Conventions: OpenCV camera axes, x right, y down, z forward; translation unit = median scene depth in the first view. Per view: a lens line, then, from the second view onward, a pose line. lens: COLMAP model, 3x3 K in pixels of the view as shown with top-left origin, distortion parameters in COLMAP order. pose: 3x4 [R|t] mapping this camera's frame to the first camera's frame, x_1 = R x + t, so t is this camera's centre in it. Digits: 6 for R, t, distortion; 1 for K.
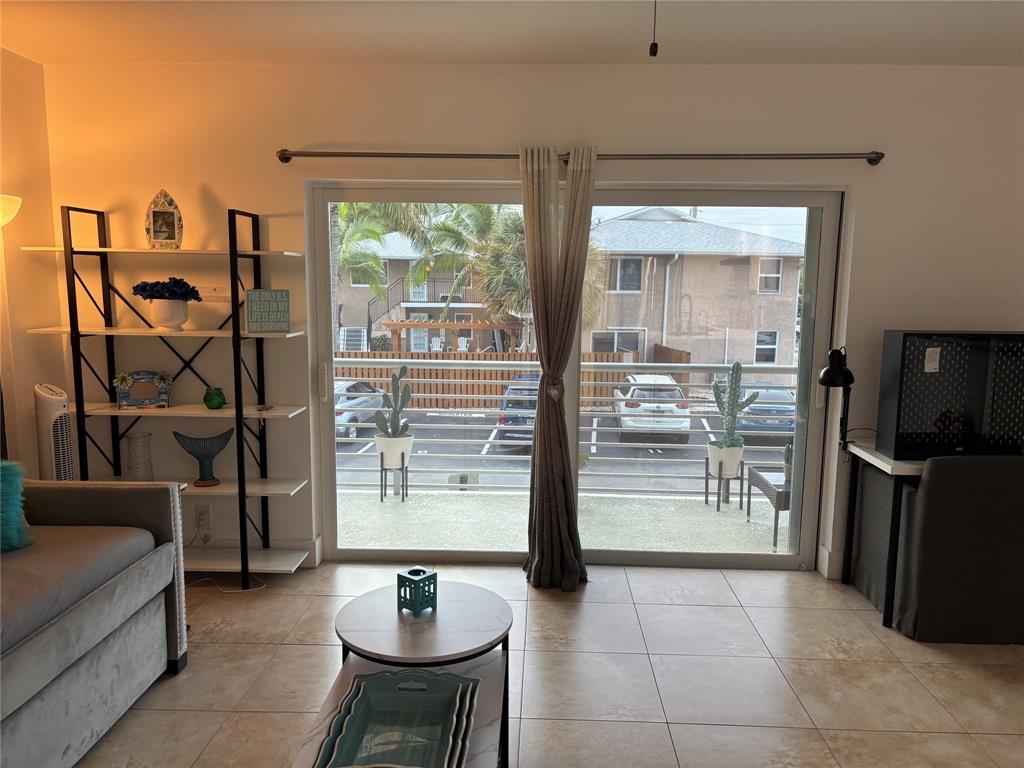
lens RADIAL K [[745.5, 0, 512.0], [0, 745.5, 384.0], [0, 0, 1]] dist [0.057538, -0.085468]
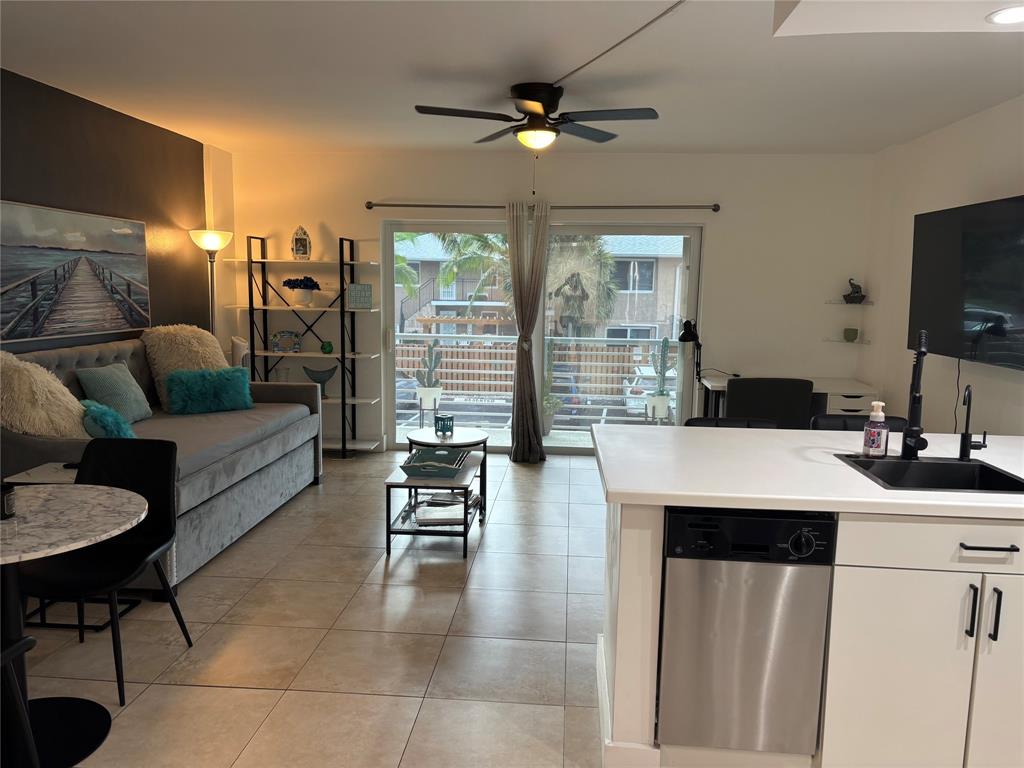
lens RADIAL K [[745.5, 0, 512.0], [0, 745.5, 384.0], [0, 0, 1]] dist [0.057538, -0.085468]
pose [[0.999226, 0.010727, -0.037838, 0.090045], [-0.010777, 0.999941, -0.001111, 0.099796], [0.037824, 0.001518, 0.999283, -0.685358]]
